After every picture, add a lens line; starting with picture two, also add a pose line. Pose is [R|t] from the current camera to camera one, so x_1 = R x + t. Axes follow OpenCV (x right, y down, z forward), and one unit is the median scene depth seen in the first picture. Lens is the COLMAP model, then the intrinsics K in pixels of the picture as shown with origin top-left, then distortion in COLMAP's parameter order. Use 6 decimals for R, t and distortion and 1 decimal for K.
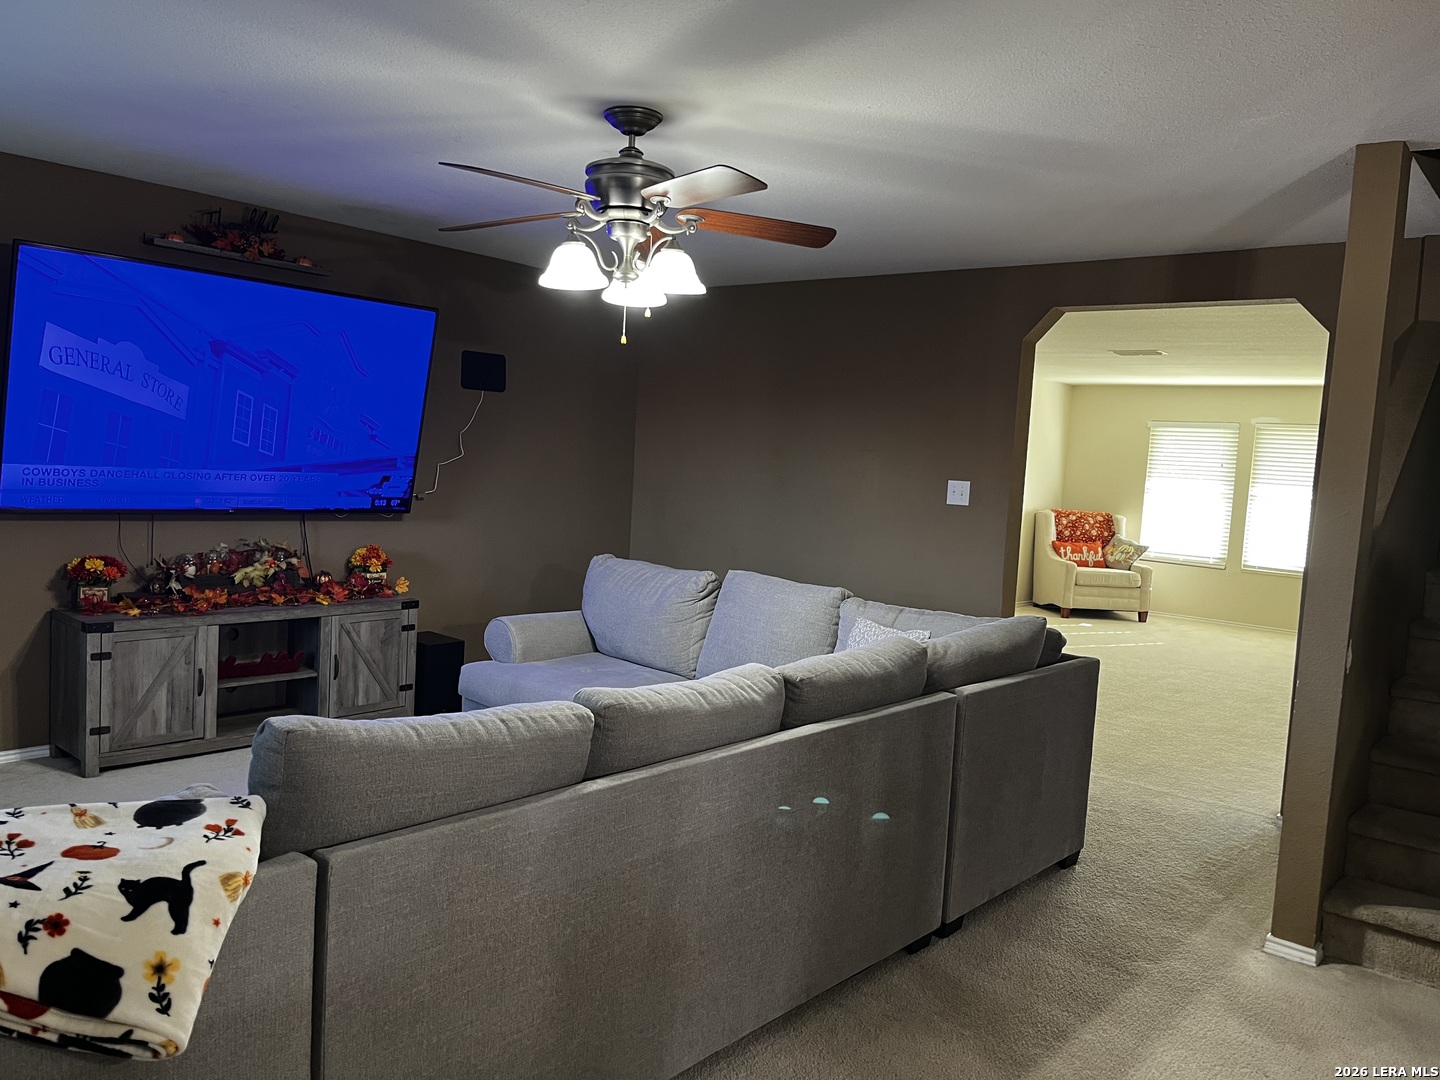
lens RADIAL K [[1090.7, 0, 731.0], [0, 1090.7, 539.8], [0, 0, 1]] dist [0.064095, -0.091500]
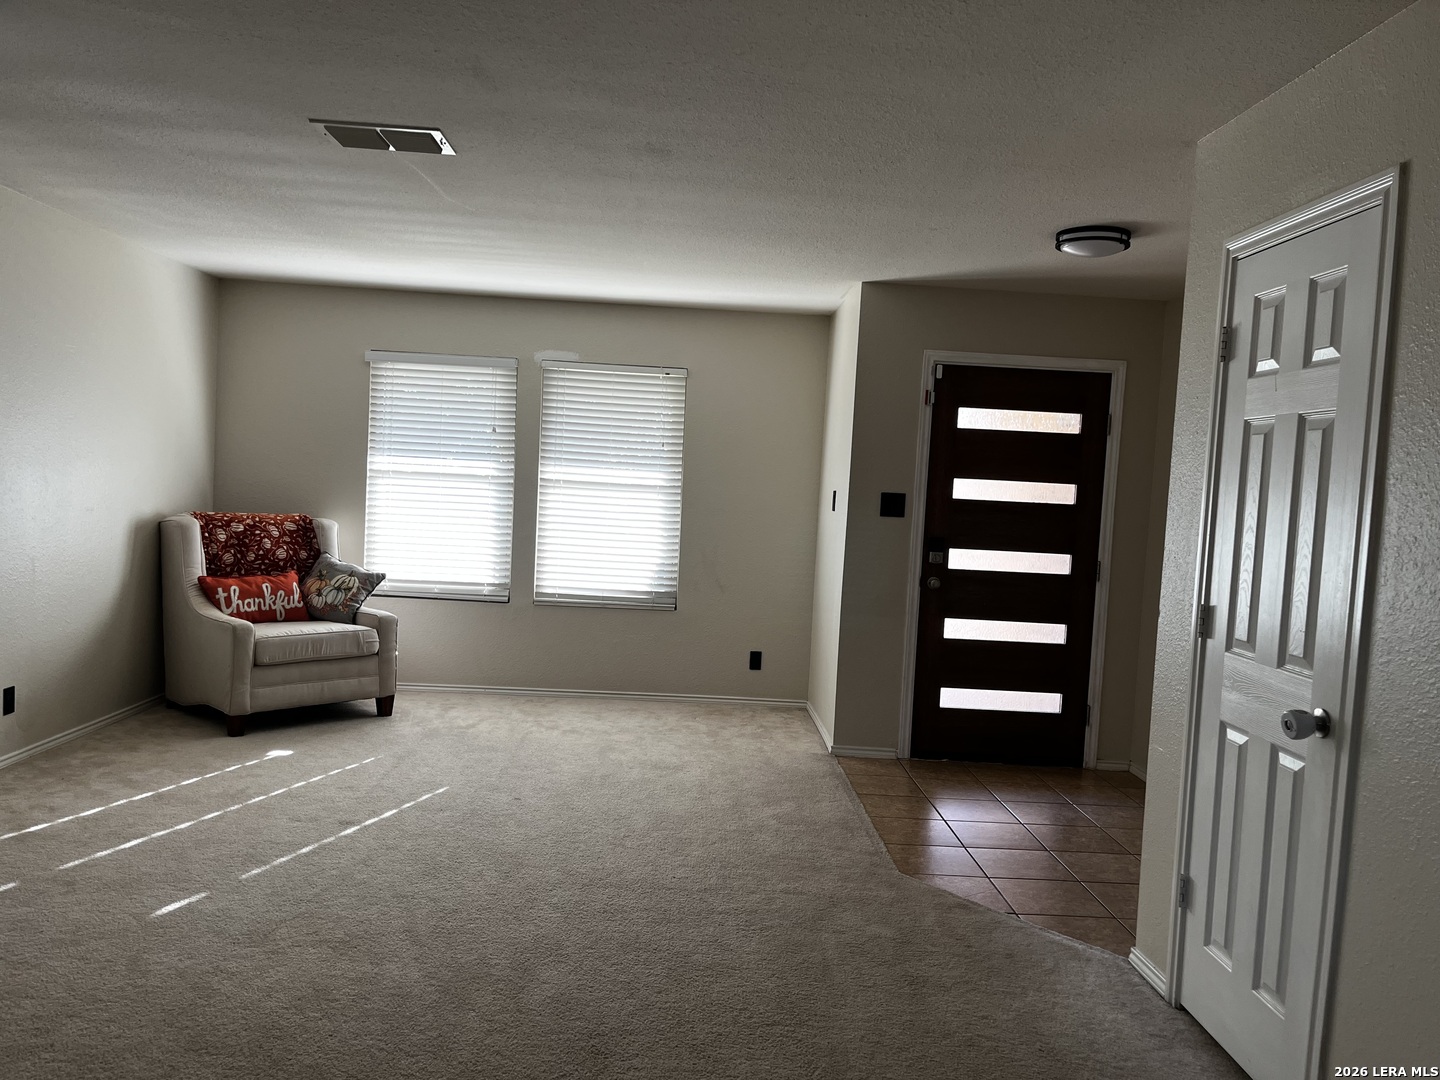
lens RADIAL K [[1090.7, 0, 731.2], [0, 1090.7, 542.8], [0, 0, 1]] dist [0.064095, -0.091500]
pose [[0.743426, -0.062491, 0.665893, 0.139699], [0.047633, 0.998044, 0.040483, -0.023633], [-0.667120, 0.001622, 0.744948, 0.462585]]
